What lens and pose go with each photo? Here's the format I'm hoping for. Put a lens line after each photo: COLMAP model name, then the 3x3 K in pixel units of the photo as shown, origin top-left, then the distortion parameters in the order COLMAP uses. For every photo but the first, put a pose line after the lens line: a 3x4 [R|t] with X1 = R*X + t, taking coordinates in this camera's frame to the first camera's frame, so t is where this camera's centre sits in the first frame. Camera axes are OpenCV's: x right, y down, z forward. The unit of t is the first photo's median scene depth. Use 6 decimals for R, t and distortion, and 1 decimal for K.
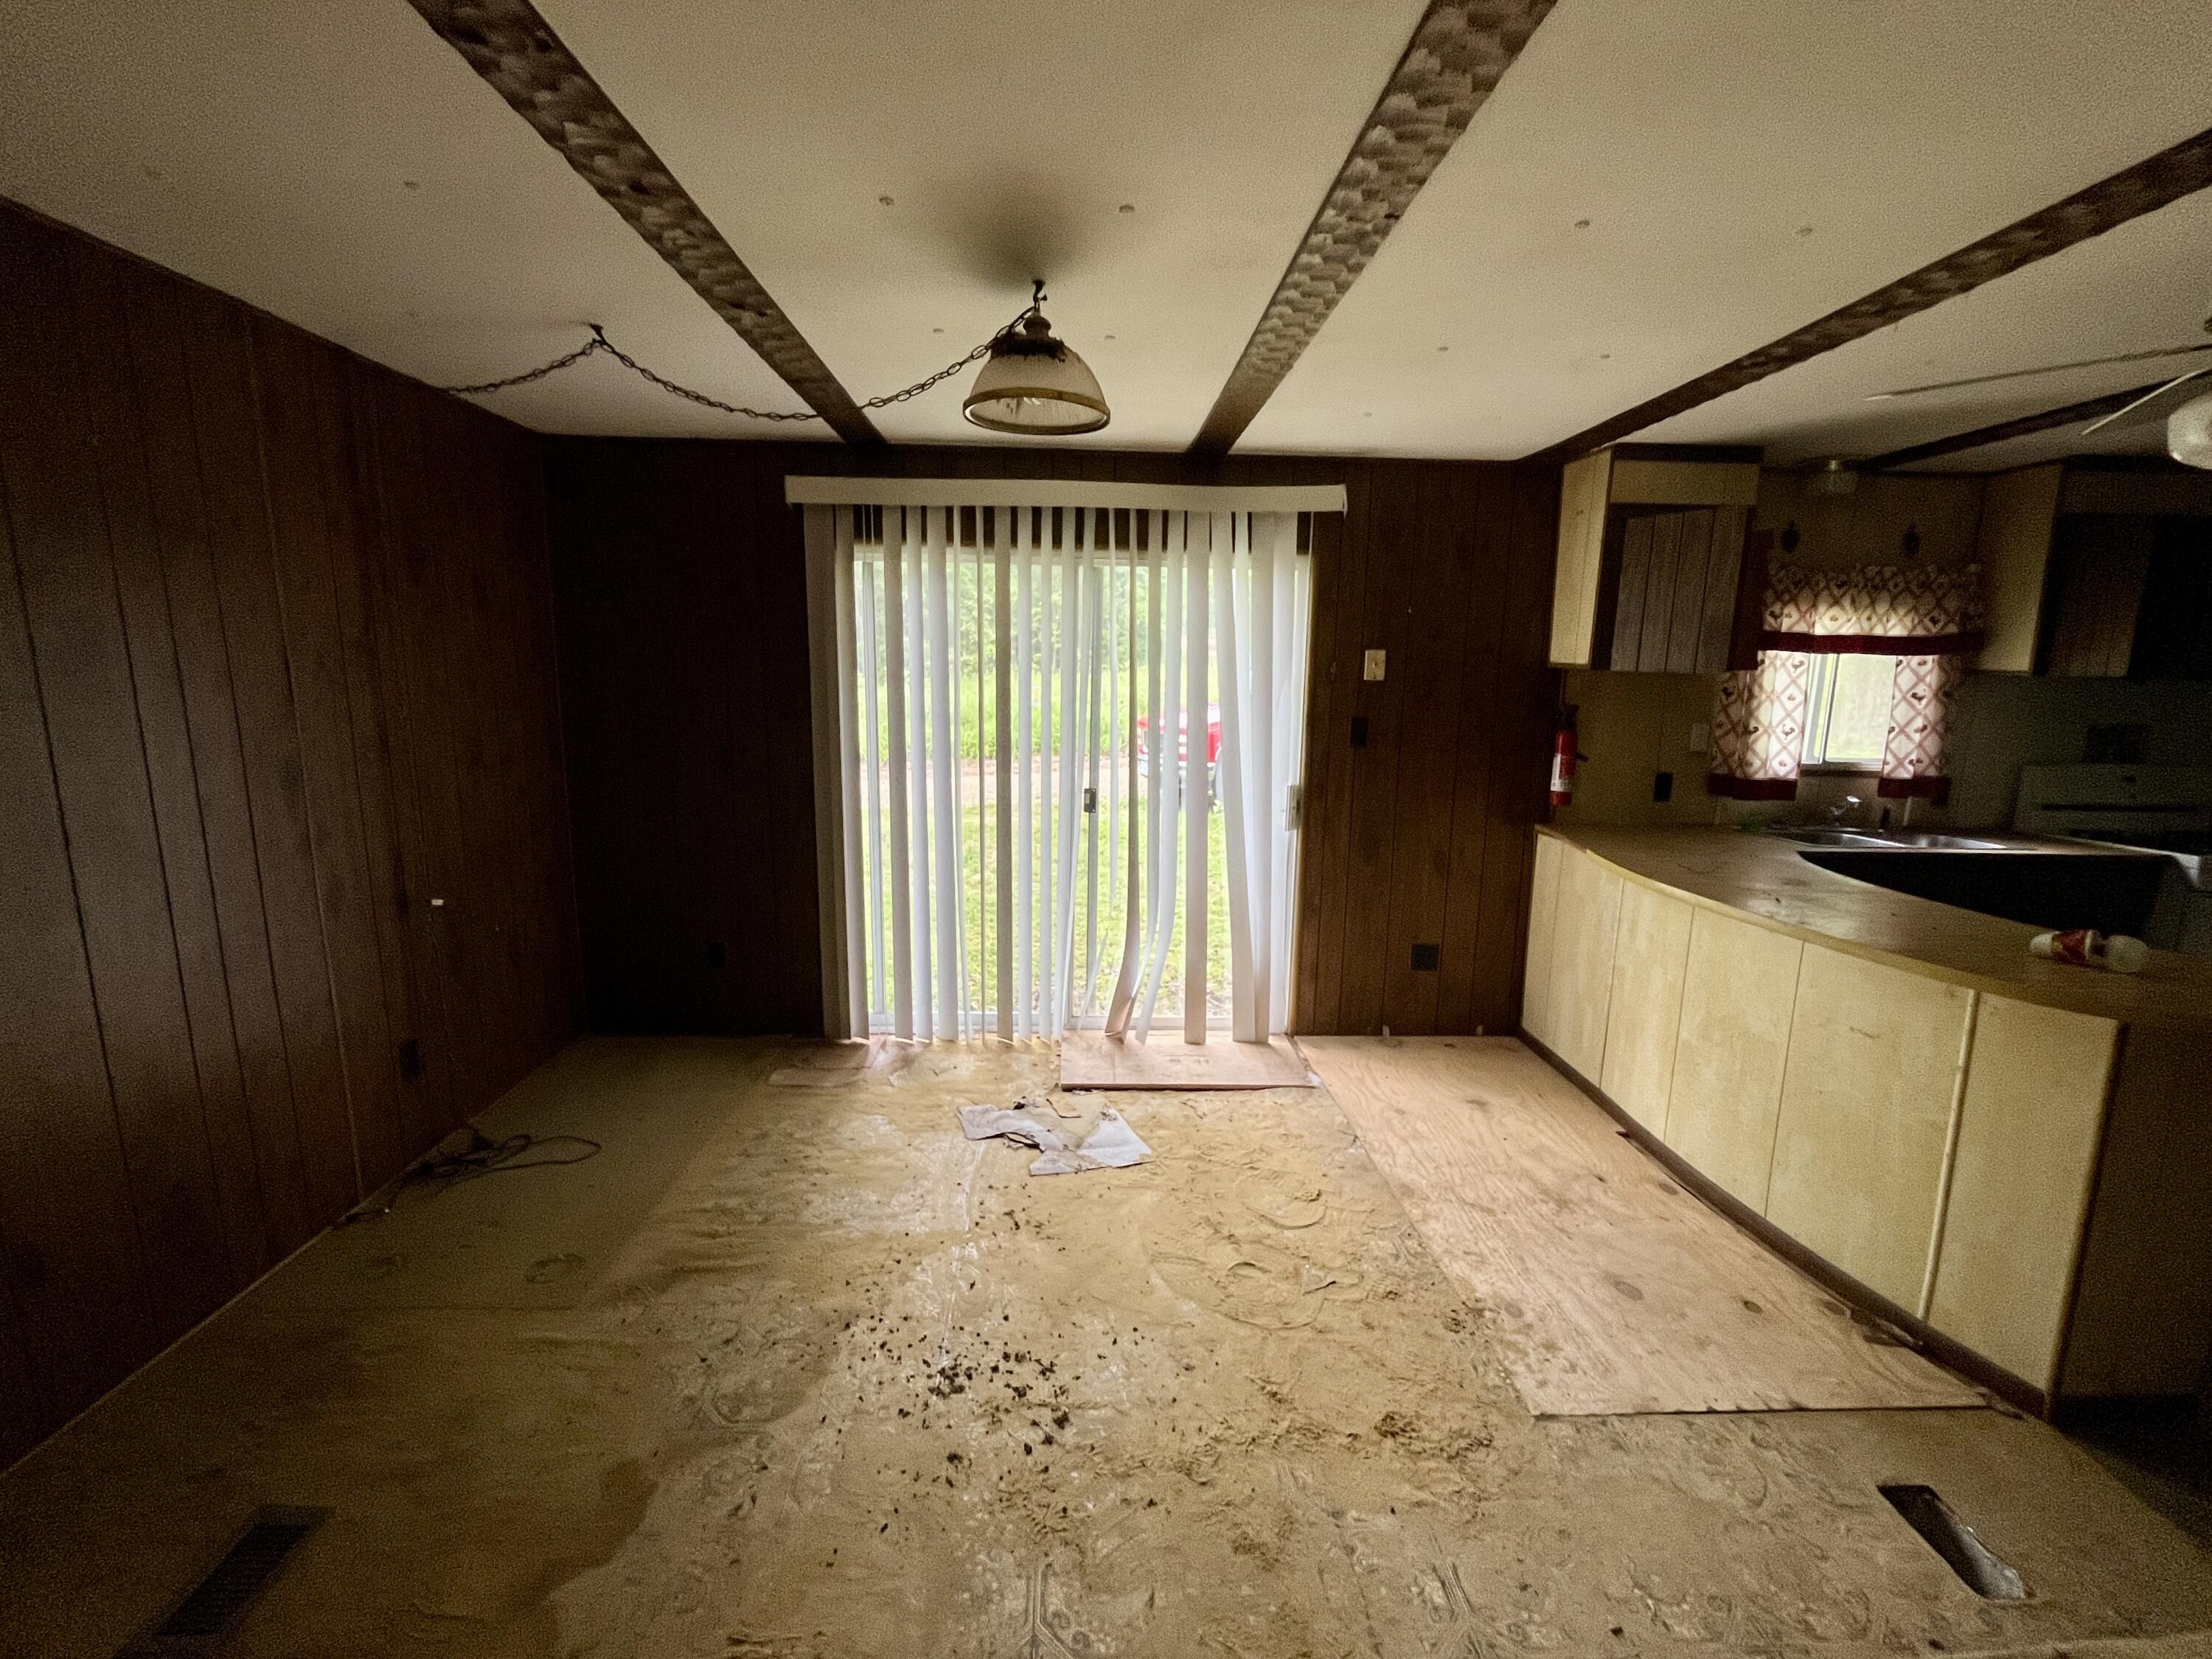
lens RADIAL K [[941.7, 0, 1111.6], [0, 941.7, 828.3], [0, 0, 1]] dist [-0.002063, -0.000173]
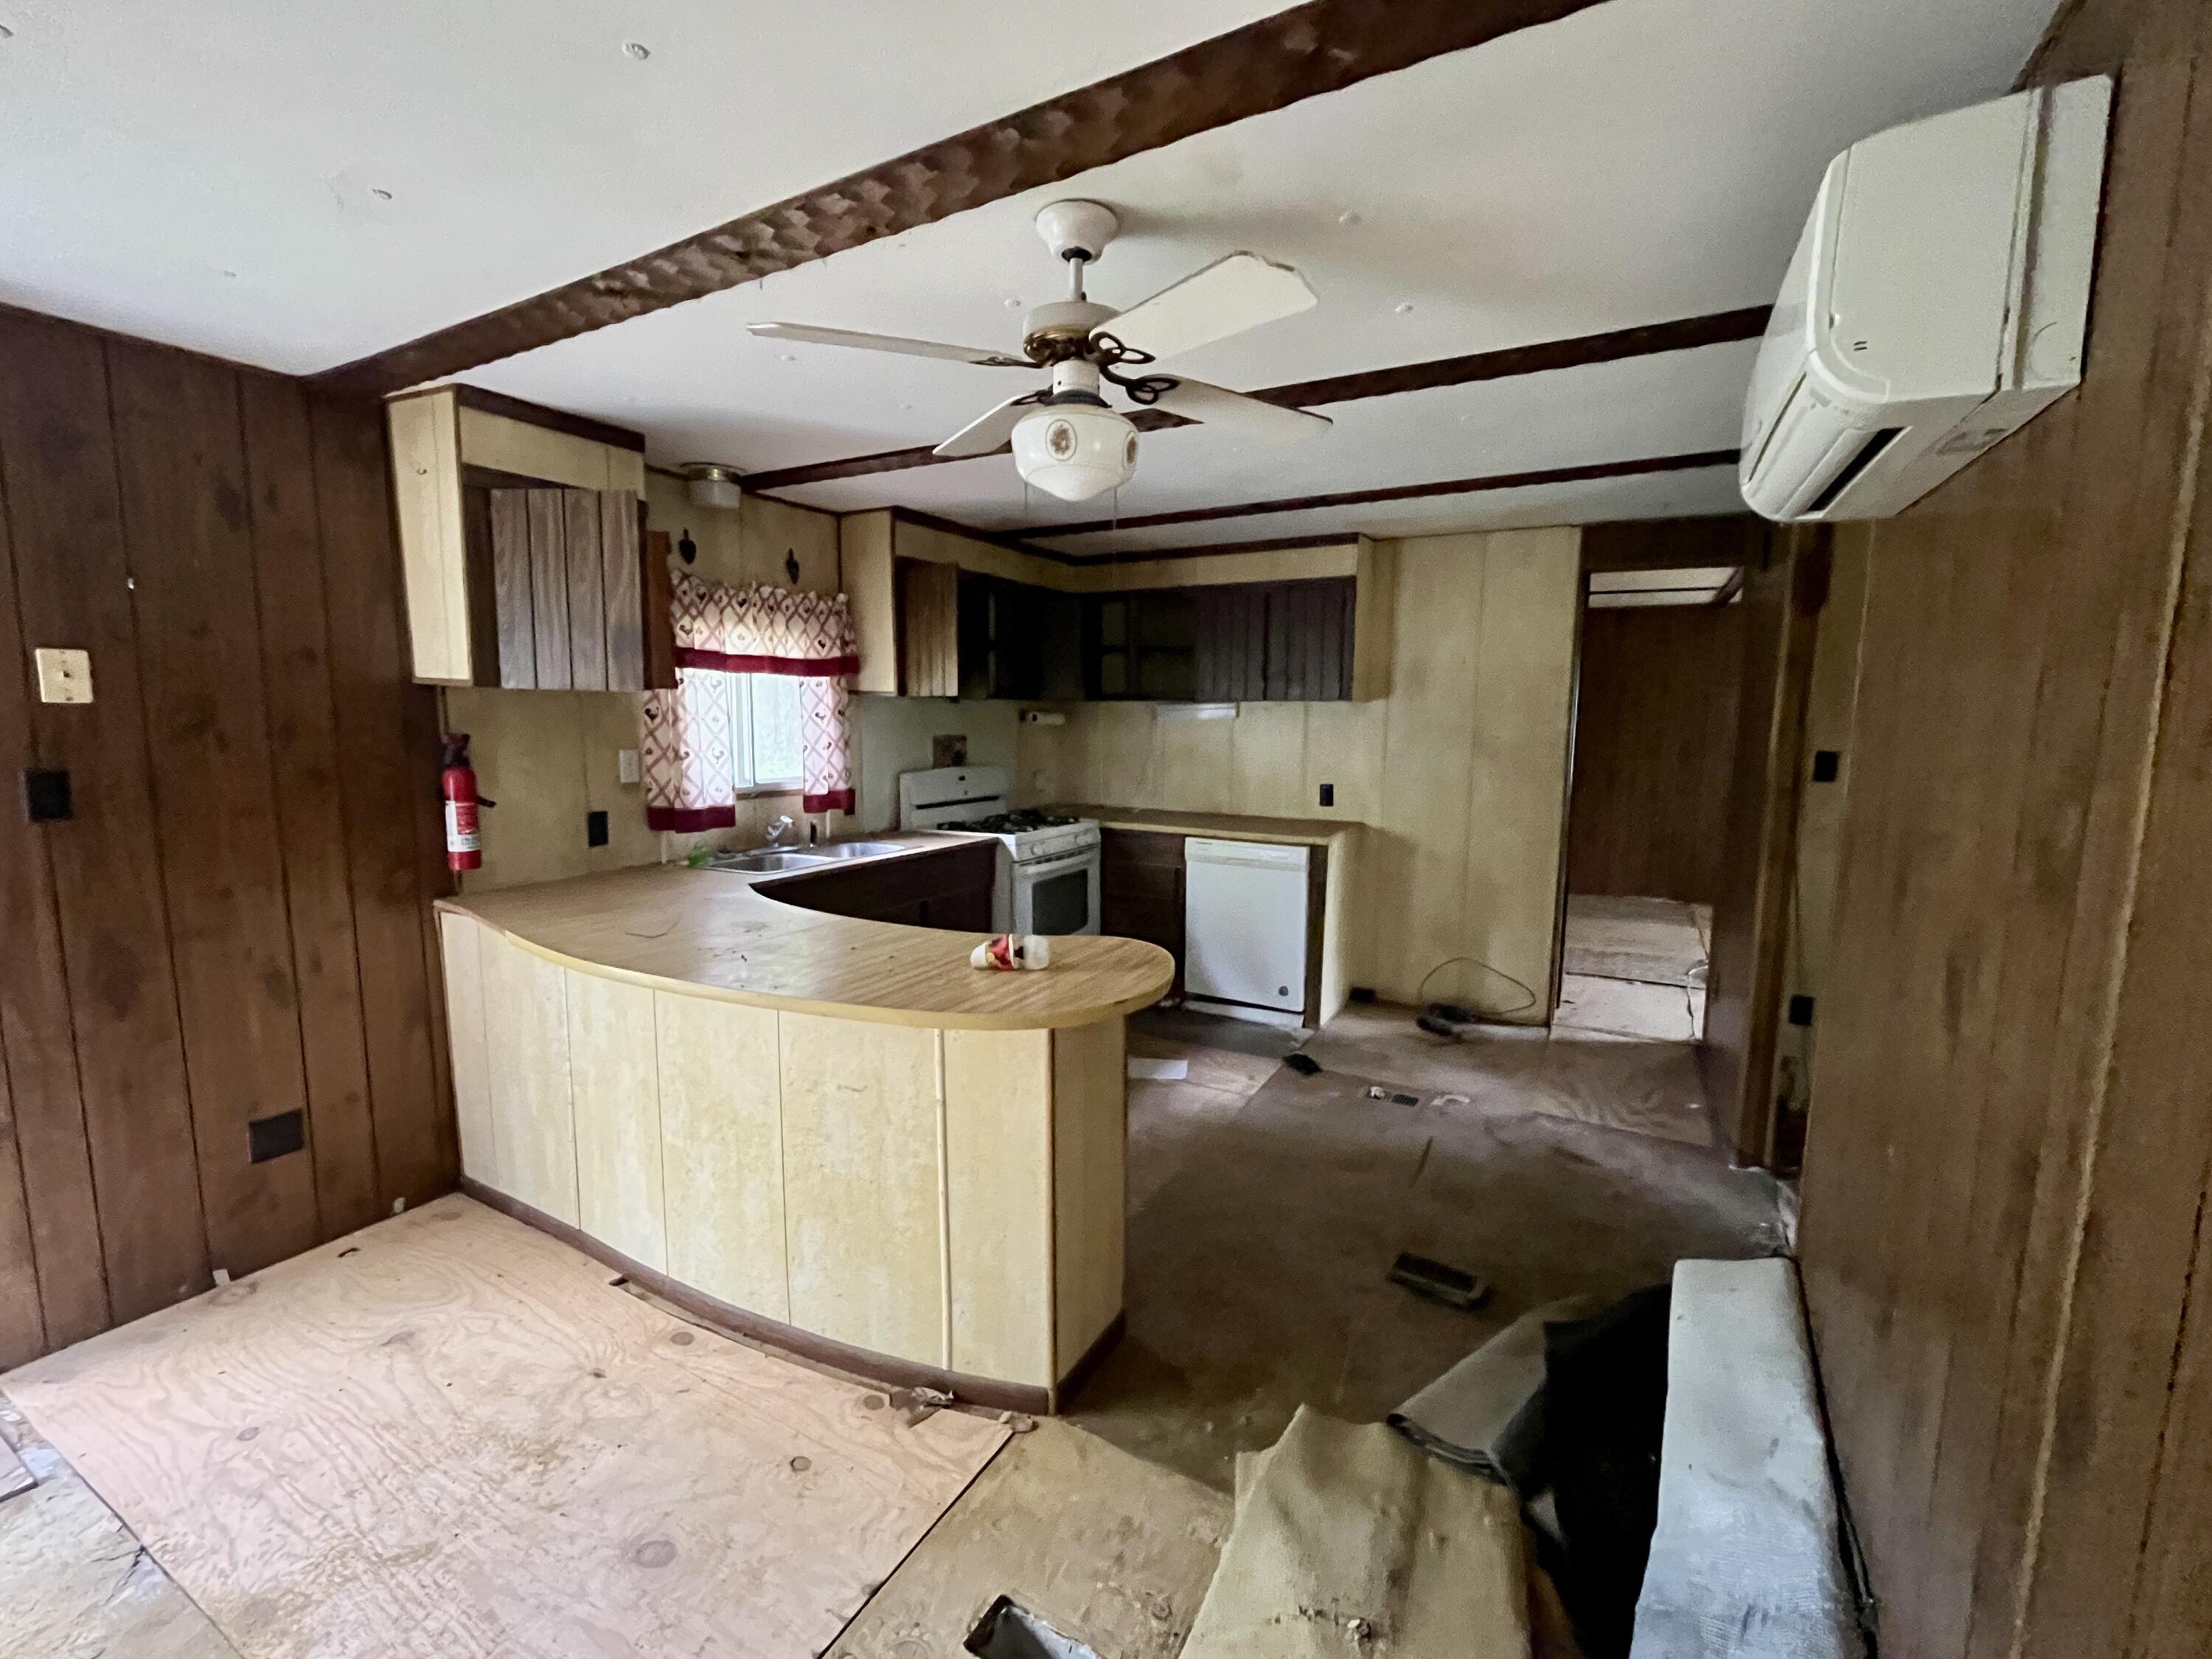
lens RADIAL K [[941.7, 0, 1101.7], [0, 941.7, 828.8], [0, 0, 1]] dist [-0.002063, -0.000173]
pose [[0.528126, -0.117348, 0.841019, 0.131529], [0.139444, 0.988945, 0.050423, -0.025942], [-0.837638, 0.090645, 0.538651, 0.193041]]
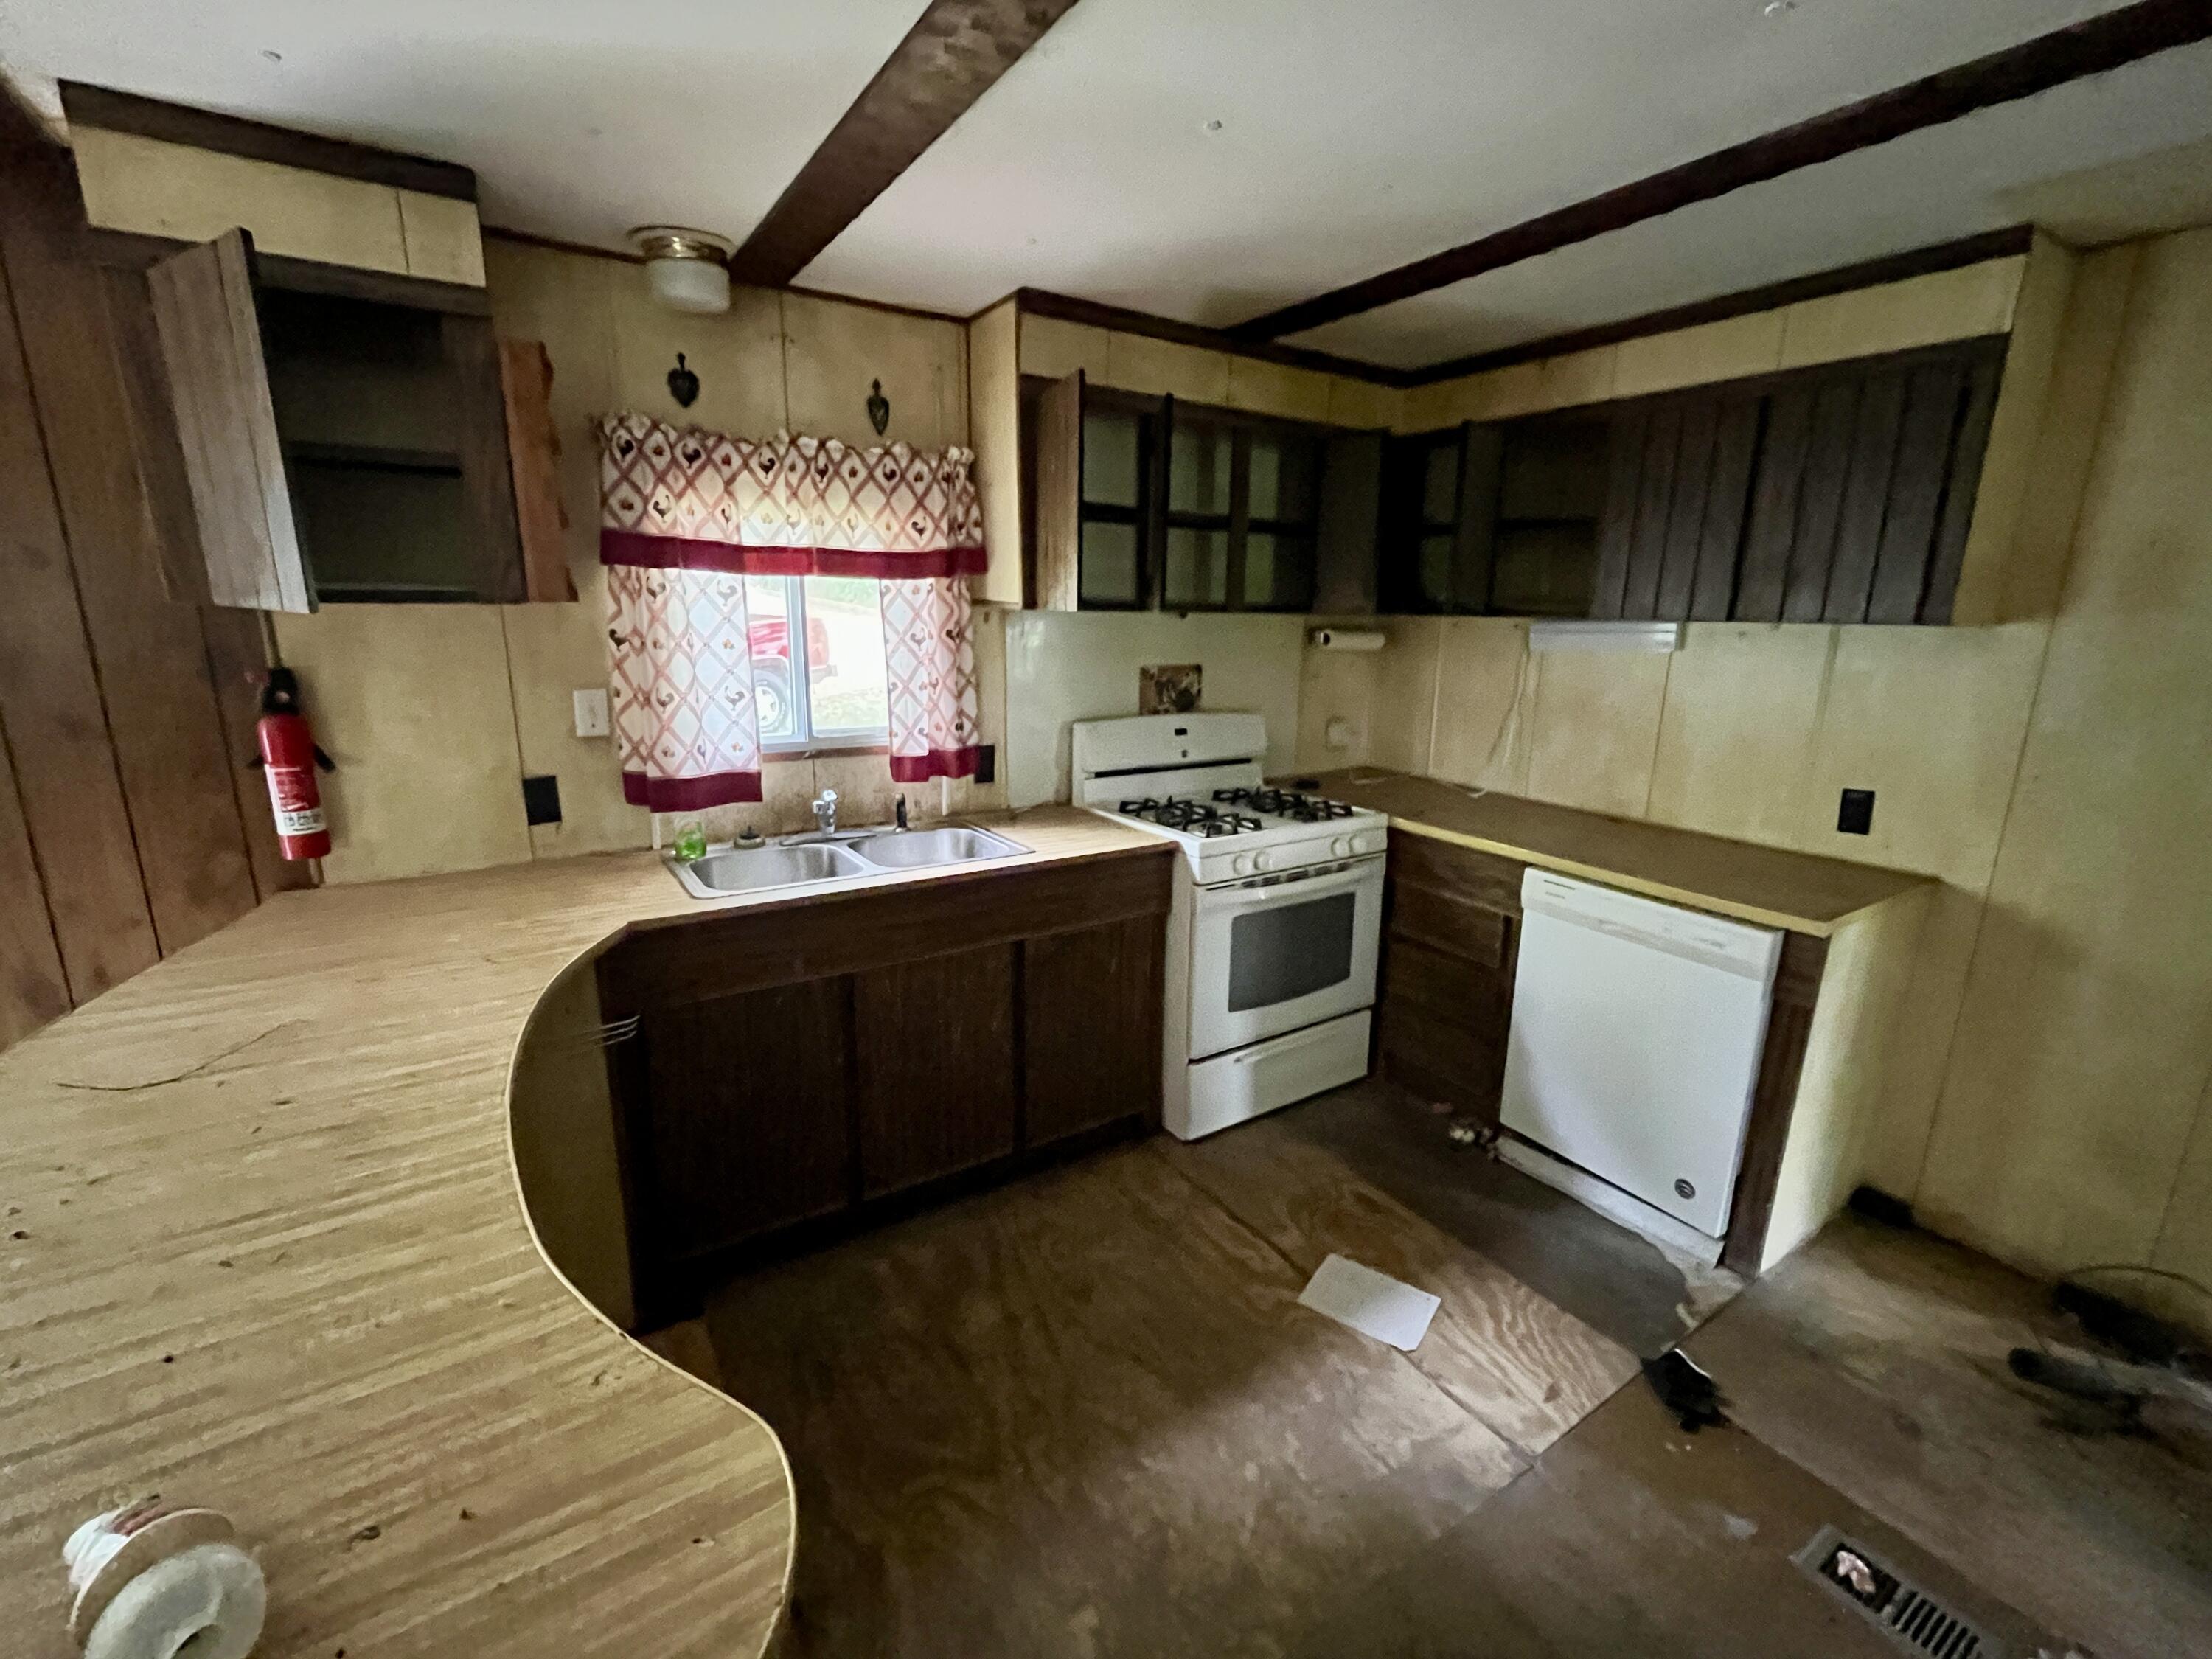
lens RADIAL K [[941.7, 0, 1103.1], [0, 941.7, 827.1], [0, 0, 1]] dist [-0.002063, -0.000173]
pose [[0.860242, -0.119751, 0.495624, 0.657829], [0.081641, 0.991838, 0.097943, -0.062202], [-0.503307, -0.043791, 0.862997, 0.339037]]
